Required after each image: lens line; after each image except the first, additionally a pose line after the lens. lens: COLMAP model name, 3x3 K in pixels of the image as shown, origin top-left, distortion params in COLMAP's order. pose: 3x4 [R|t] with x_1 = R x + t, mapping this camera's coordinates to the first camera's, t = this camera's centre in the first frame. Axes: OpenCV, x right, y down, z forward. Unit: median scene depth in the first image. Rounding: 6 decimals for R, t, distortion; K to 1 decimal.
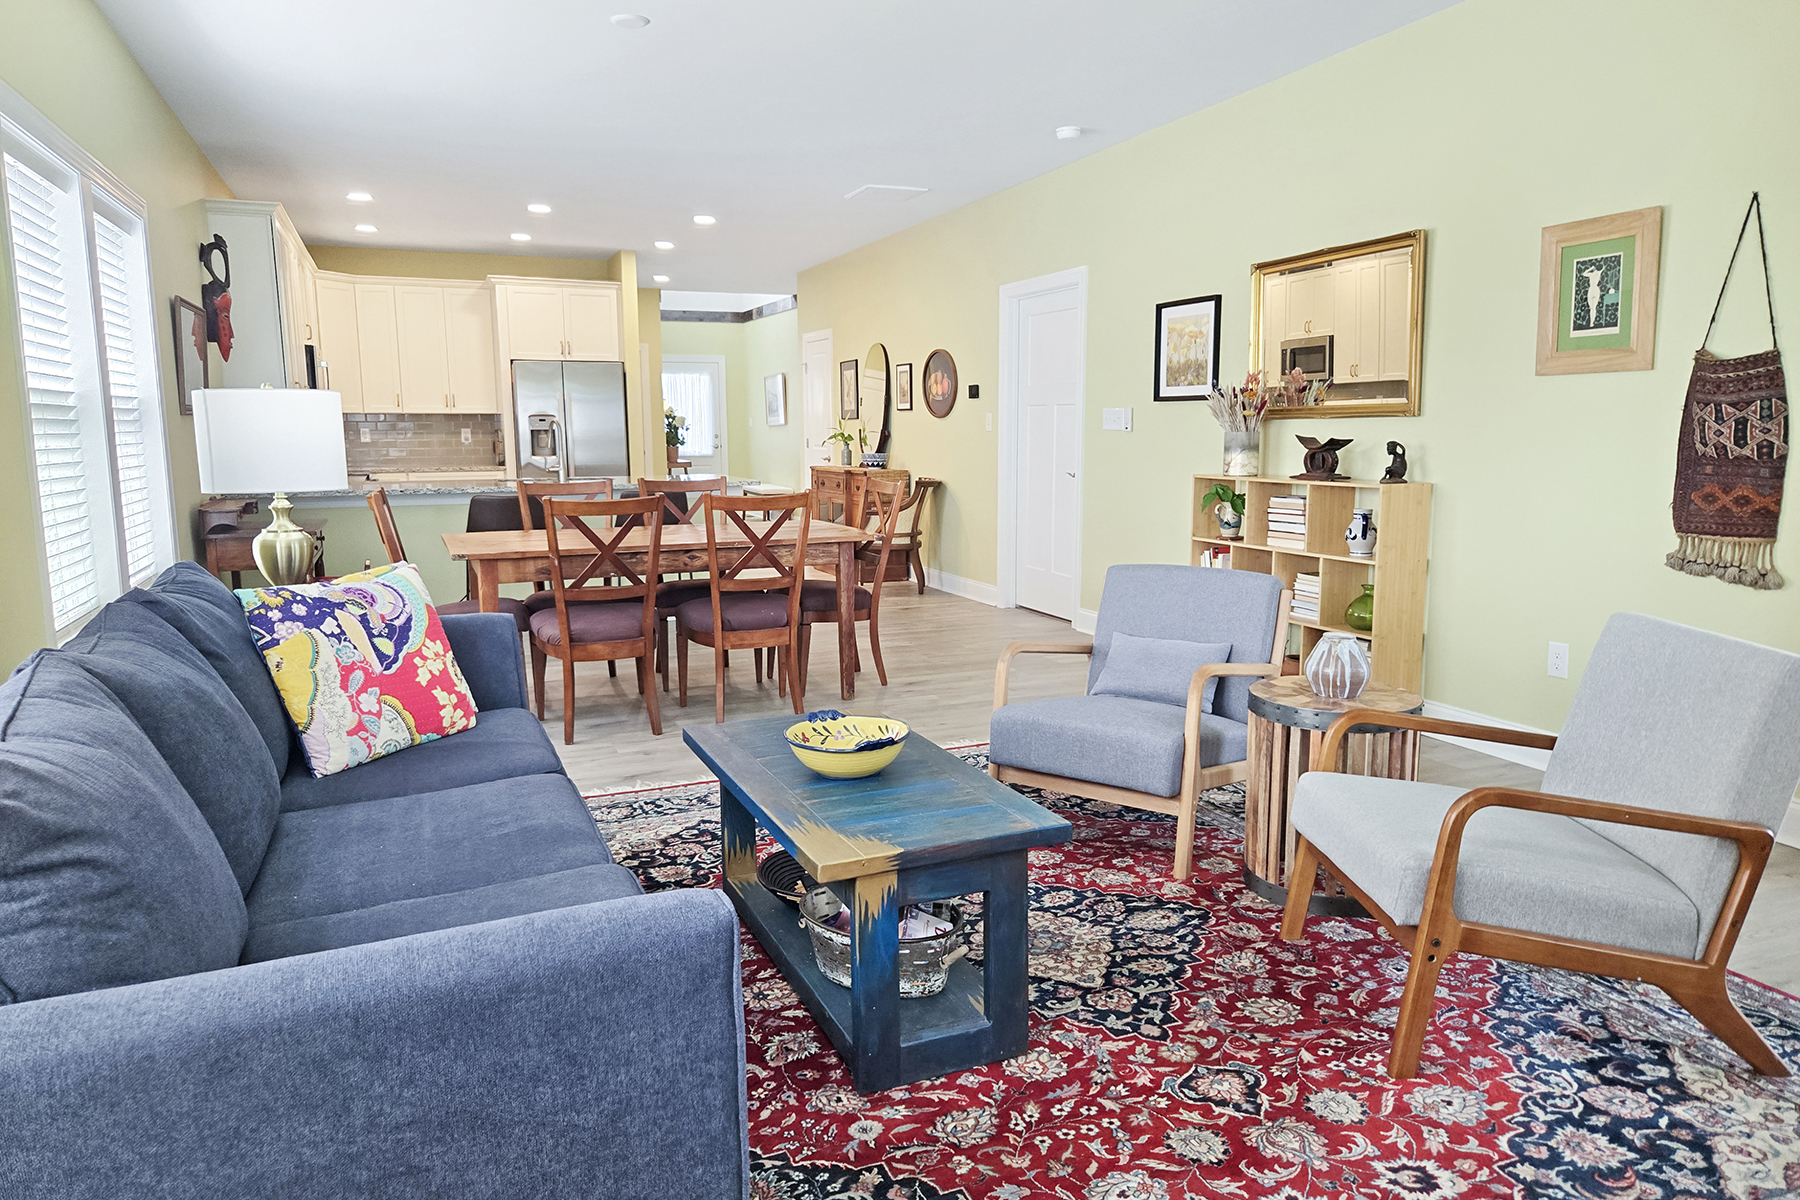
lens RADIAL K [[1182.3, 0, 888.4], [0, 1182.3, 607.4], [0, 0, 1]] dist [0.087037, -0.062910]
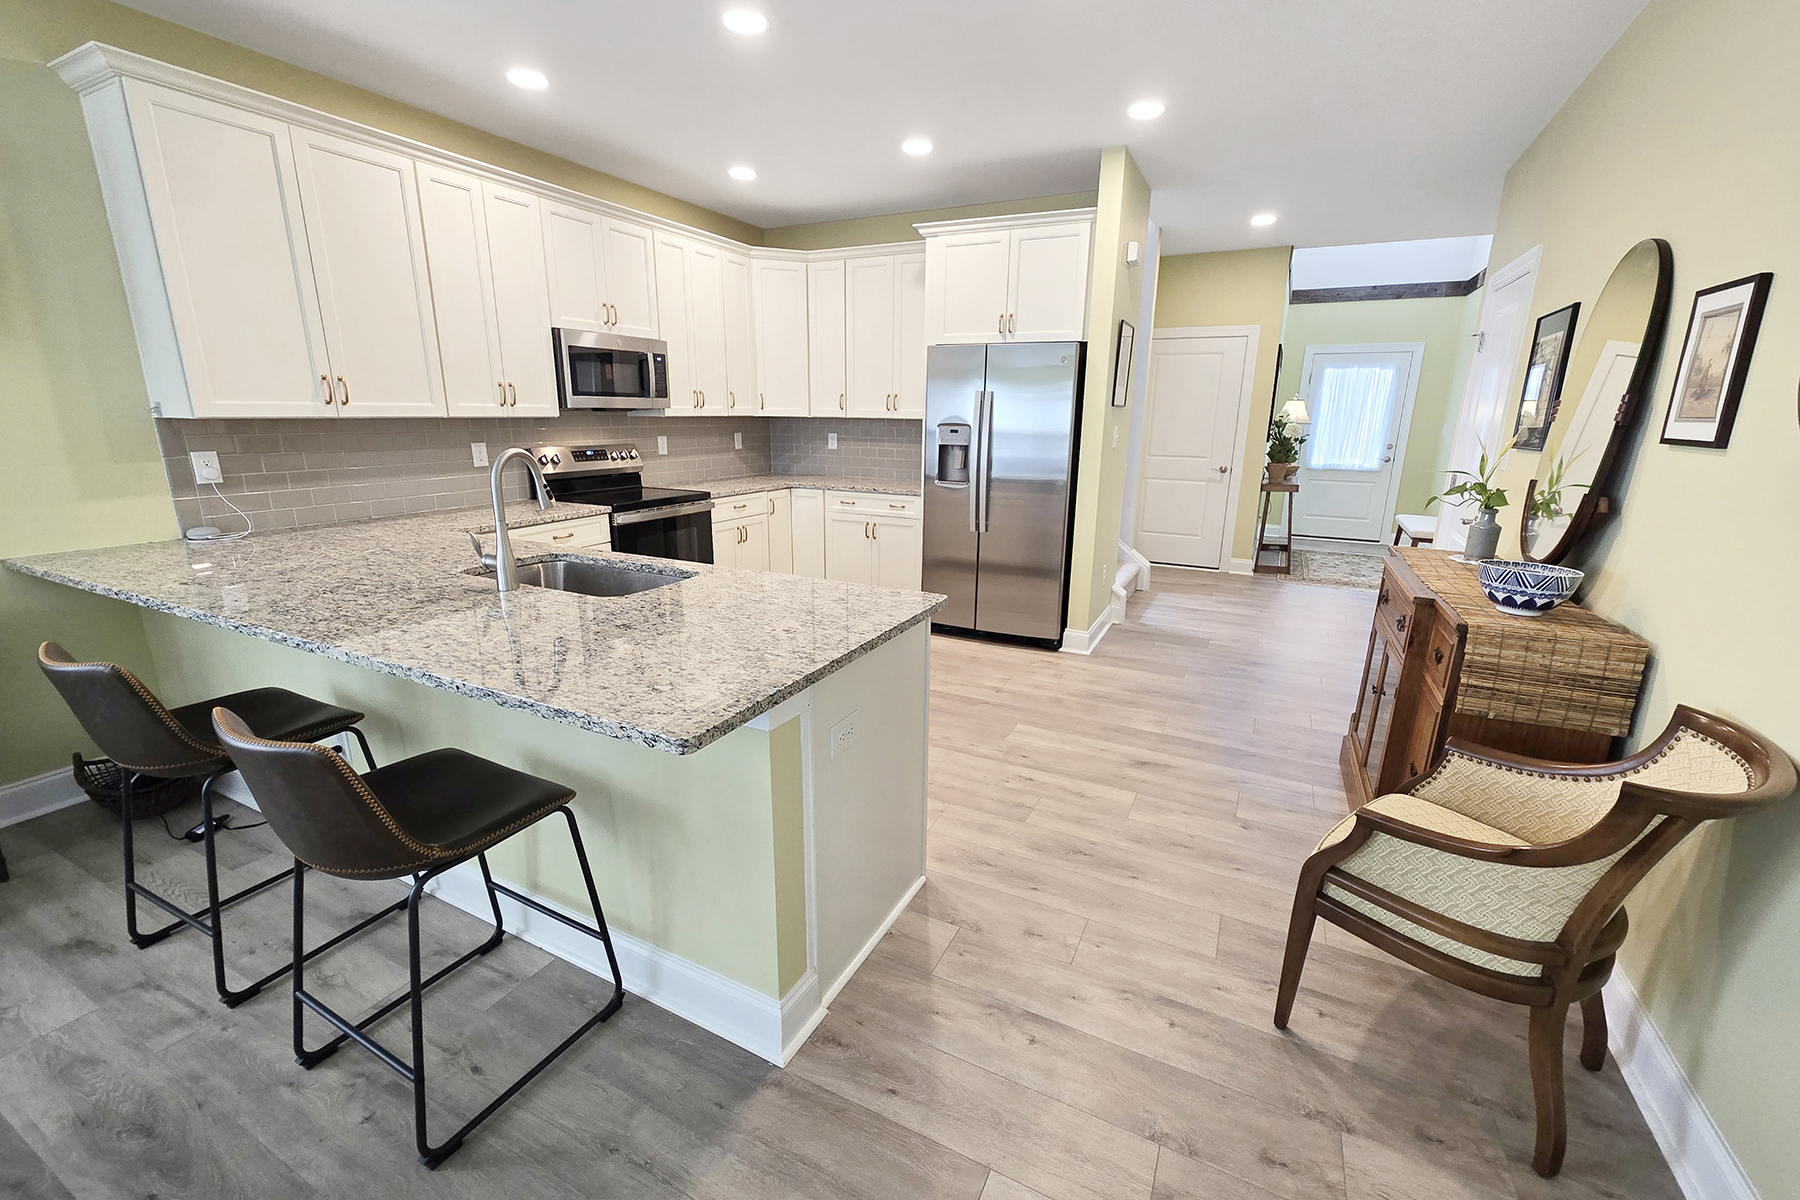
lens RADIAL K [[740.7, 0, 898.7], [0, 740.7, 598.0], [0, 0, 1]] dist [0.000238, 0.000301]
pose [[0.665435, 0.201159, -0.718840, 0.063687], [-0.134159, 0.979553, 0.149924, -0.356482], [0.734301, -0.003326, 0.678816, 1.986993]]
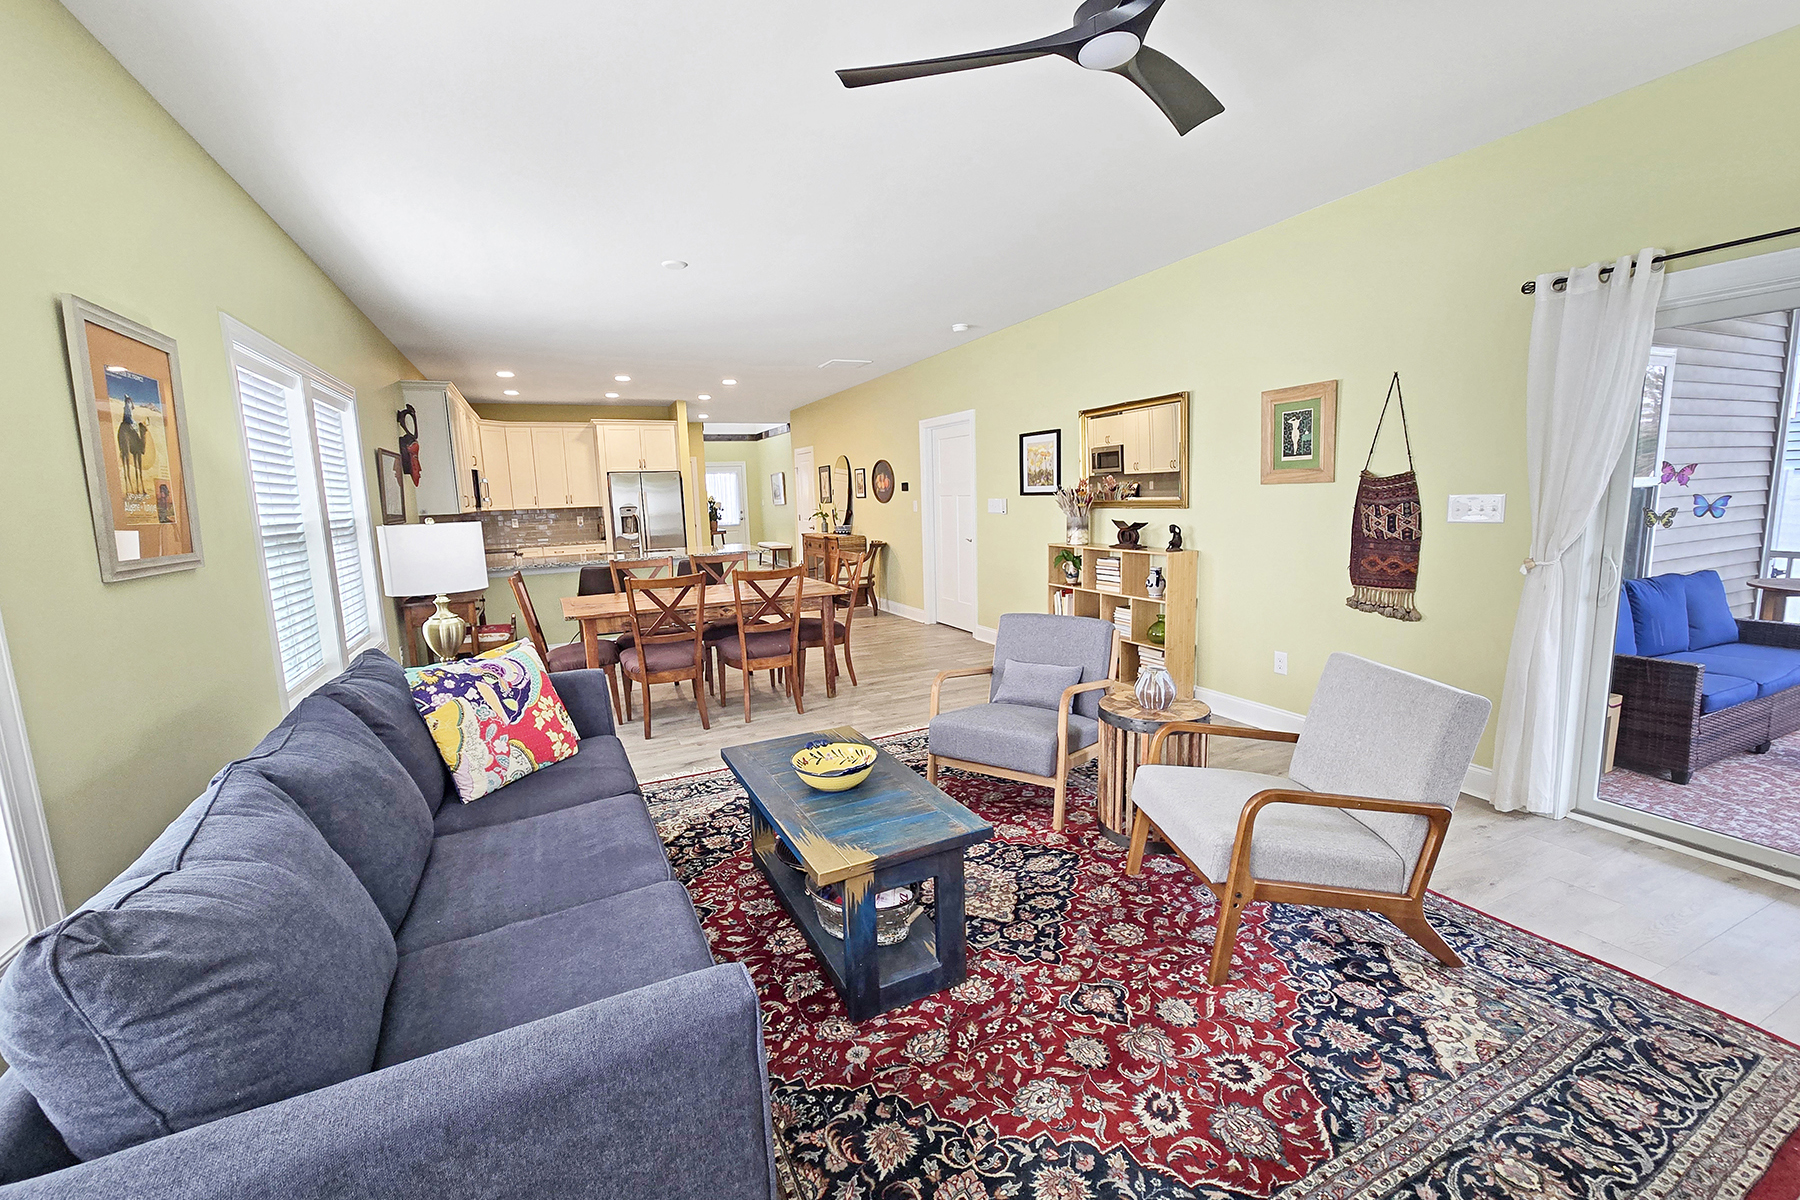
lens RADIAL K [[731.6, 0, 889.9], [0, 731.6, 606.2], [0, 0, 1]] dist [0.010895, 0.000129]
pose [[0.998185, -0.033031, 0.050357, -0.004373], [0.033110, 0.999451, -0.000720, -0.056987], [-0.050305, 0.002386, 0.998731, 0.075236]]
